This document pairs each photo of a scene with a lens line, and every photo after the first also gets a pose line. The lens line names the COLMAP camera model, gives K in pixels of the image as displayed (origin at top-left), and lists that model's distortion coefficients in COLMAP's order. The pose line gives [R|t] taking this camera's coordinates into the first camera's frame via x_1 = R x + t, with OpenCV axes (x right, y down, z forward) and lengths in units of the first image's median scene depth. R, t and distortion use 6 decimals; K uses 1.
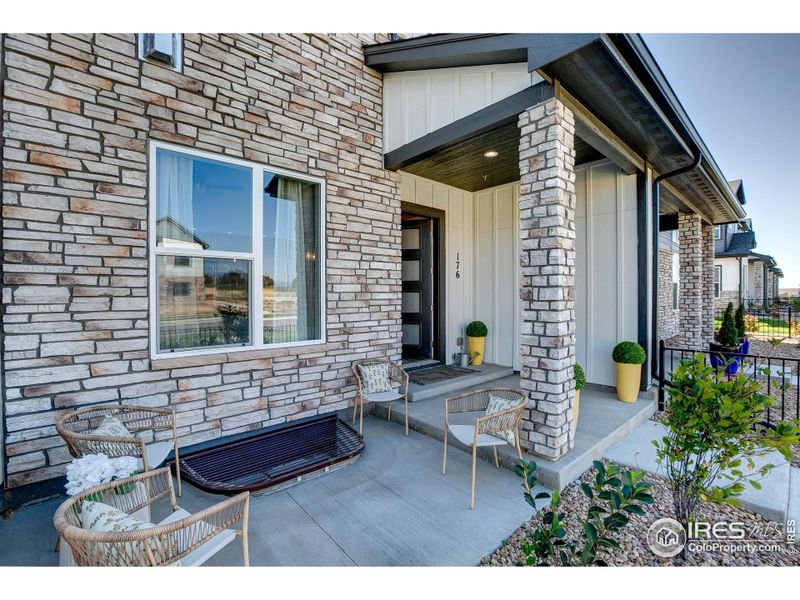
lens RADIAL K [[370.2, 0, 403.5], [0, 370.2, 300.0], [0, 0, 1]] dist [-0.027035, 0.011635]
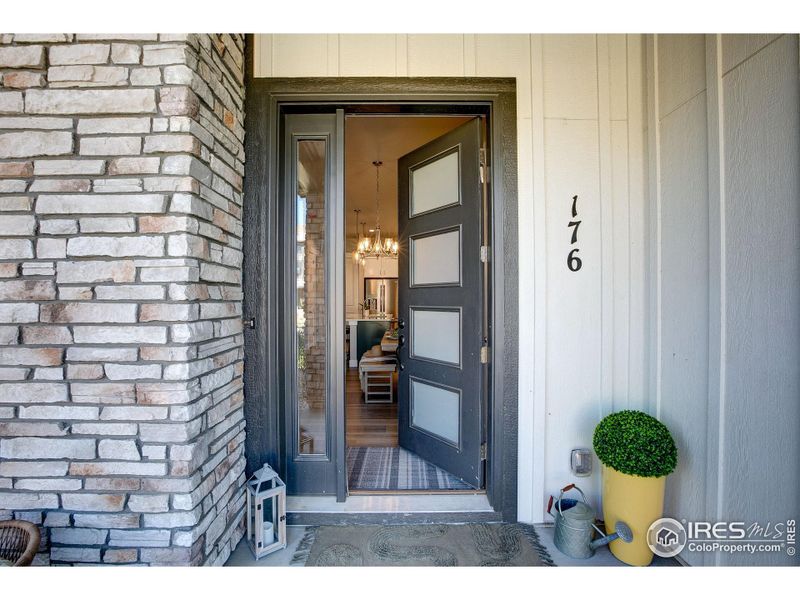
lens RADIAL K [[370.2, 0, 403.5], [0, 370.2, 300.0], [0, 0, 1]] dist [-0.027035, 0.011635]
pose [[0.742157, 0.003220, -0.670218, 0.485270], [-0.005919, 0.999981, -0.001750, -0.058171], [0.670200, 0.005266, 0.742162, 1.228327]]
